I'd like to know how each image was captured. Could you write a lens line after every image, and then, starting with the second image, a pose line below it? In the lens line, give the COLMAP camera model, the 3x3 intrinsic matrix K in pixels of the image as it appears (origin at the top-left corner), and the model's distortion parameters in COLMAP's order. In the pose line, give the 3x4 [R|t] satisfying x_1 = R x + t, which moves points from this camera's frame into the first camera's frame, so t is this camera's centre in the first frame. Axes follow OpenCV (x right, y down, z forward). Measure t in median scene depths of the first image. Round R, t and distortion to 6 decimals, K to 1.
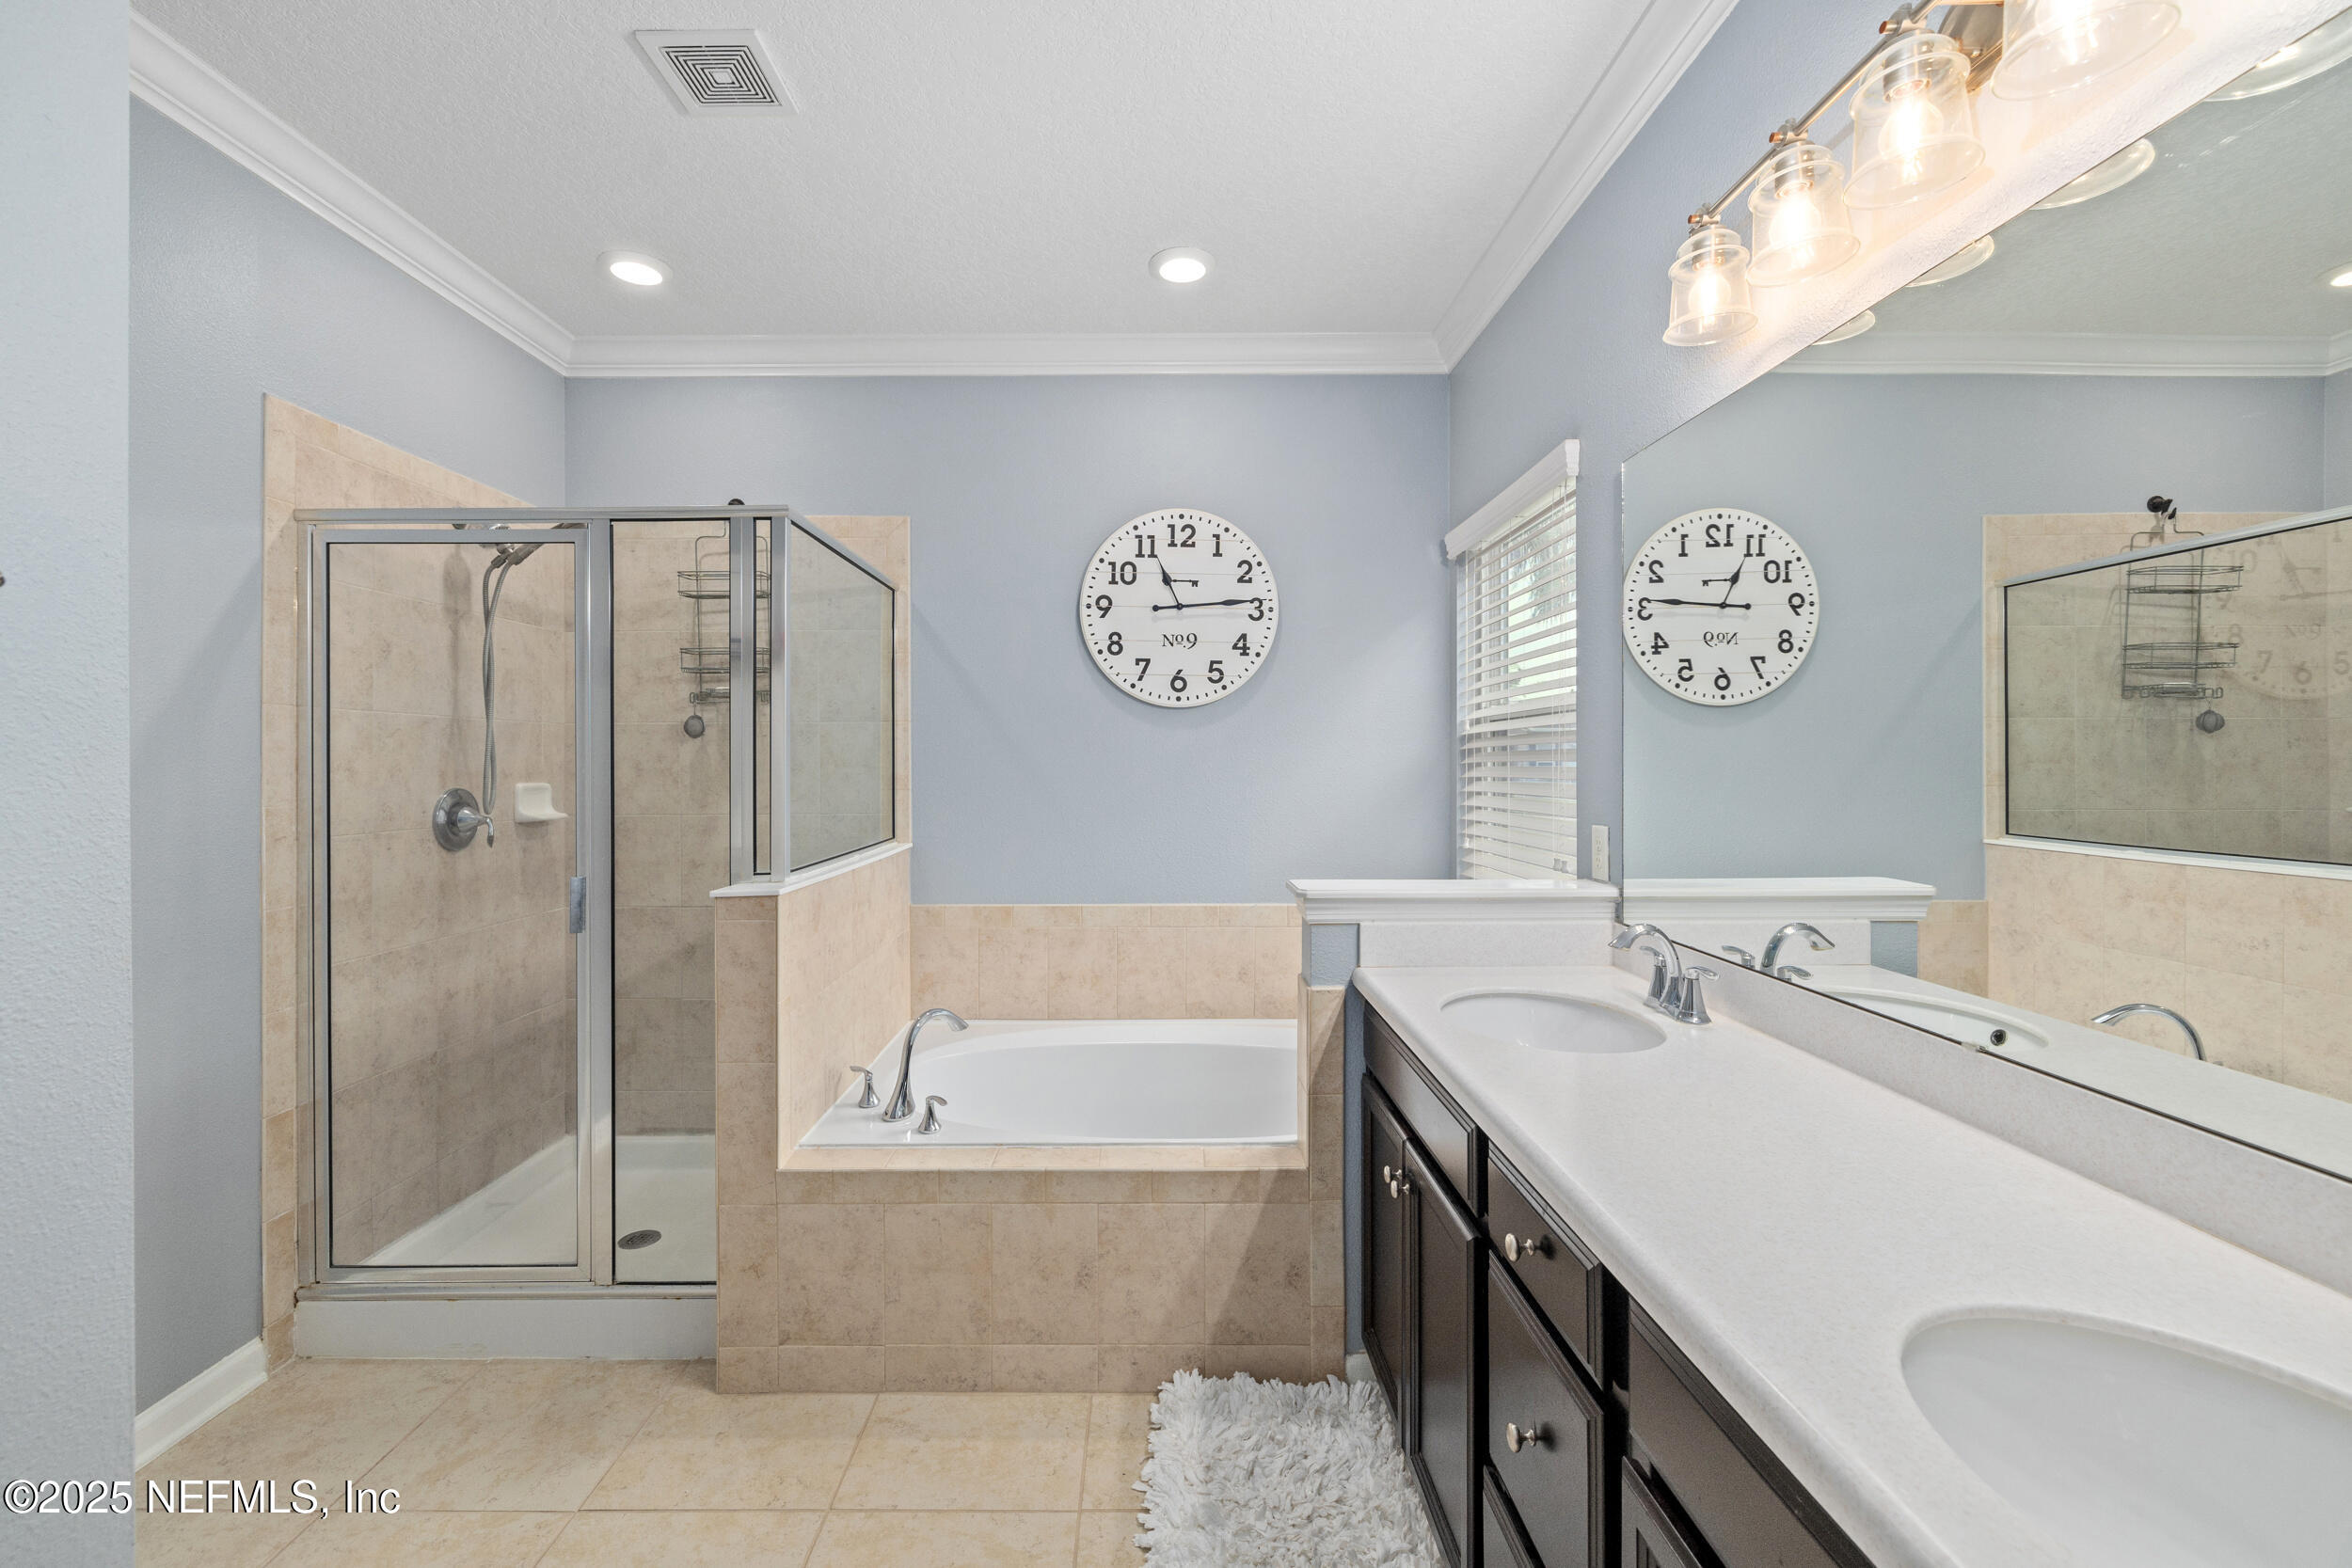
lens RADIAL K [[984.2, 0, 1143.6], [0, 984.2, 768.5], [0, 0, 1]] dist [-0.000482, -0.000646]
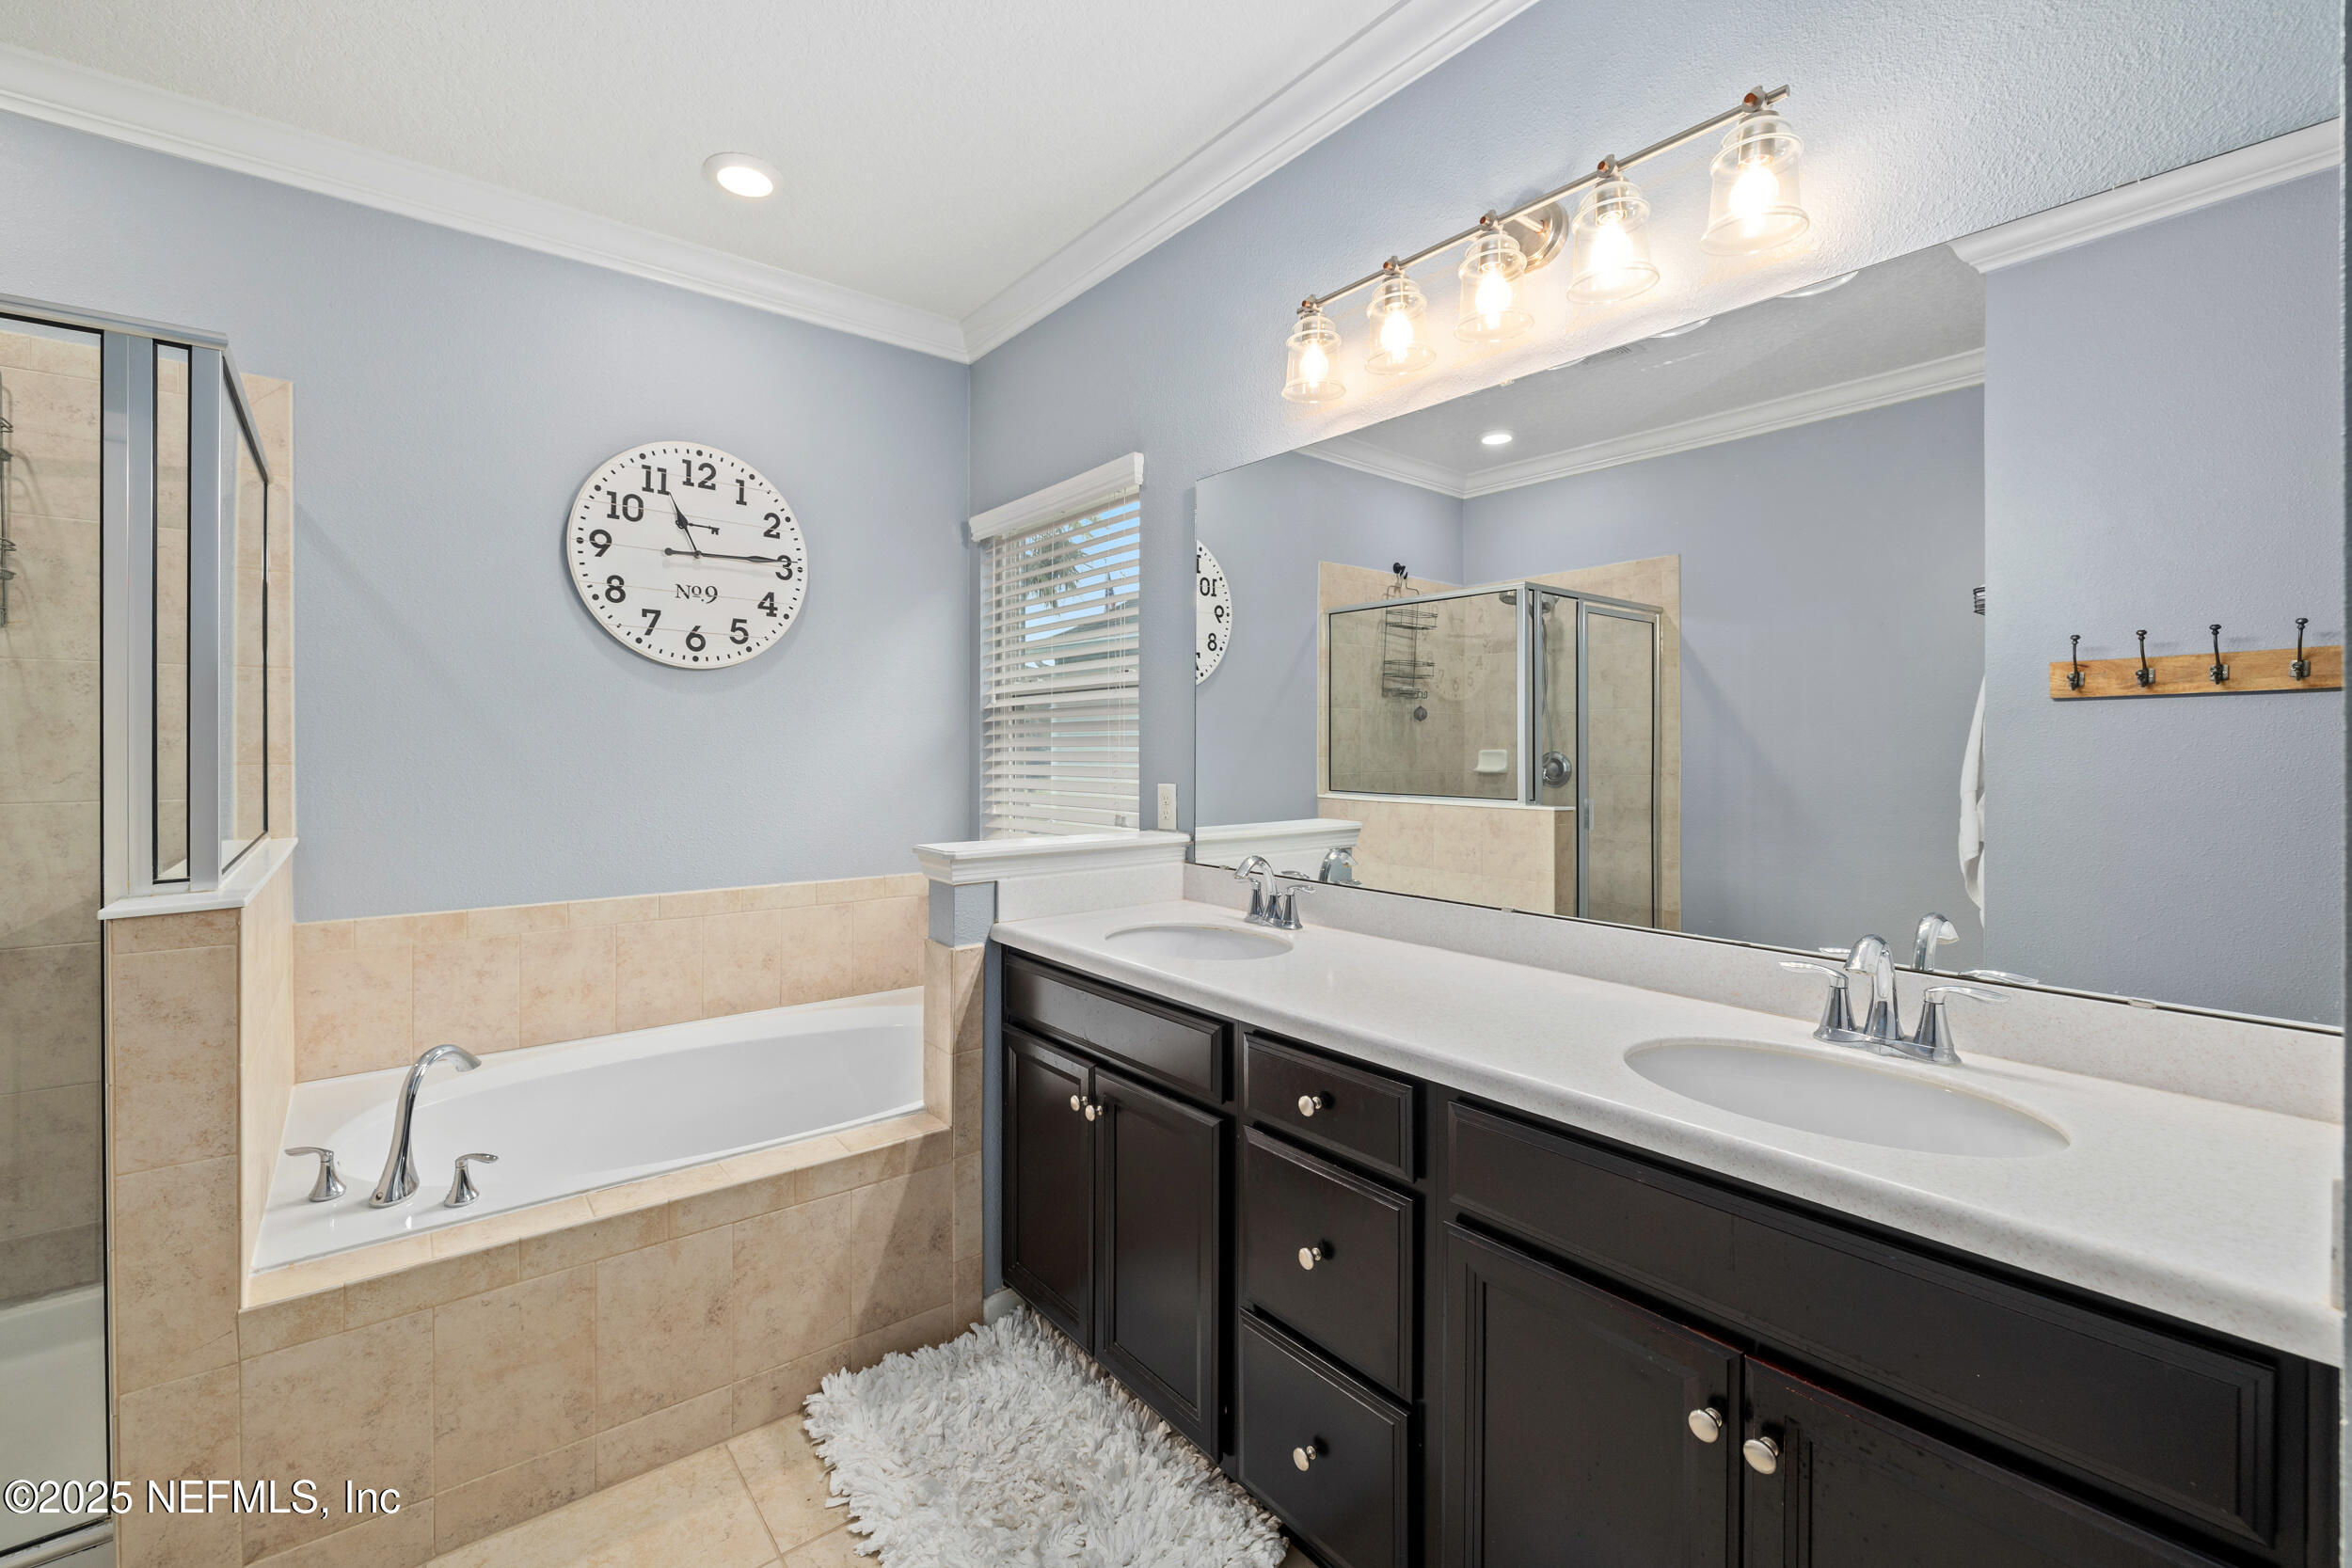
lens RADIAL K [[982.2, 0, 1166.8], [0, 982.2, 754.7], [0, 0, 1]] dist [-0.002094, -0.000600]
pose [[0.786247, -0.001175, 0.617911, -0.267738], [-0.000235, 0.999998, 0.002201, 0.020274], [-0.617912, -0.001876, 0.786245, 0.067937]]
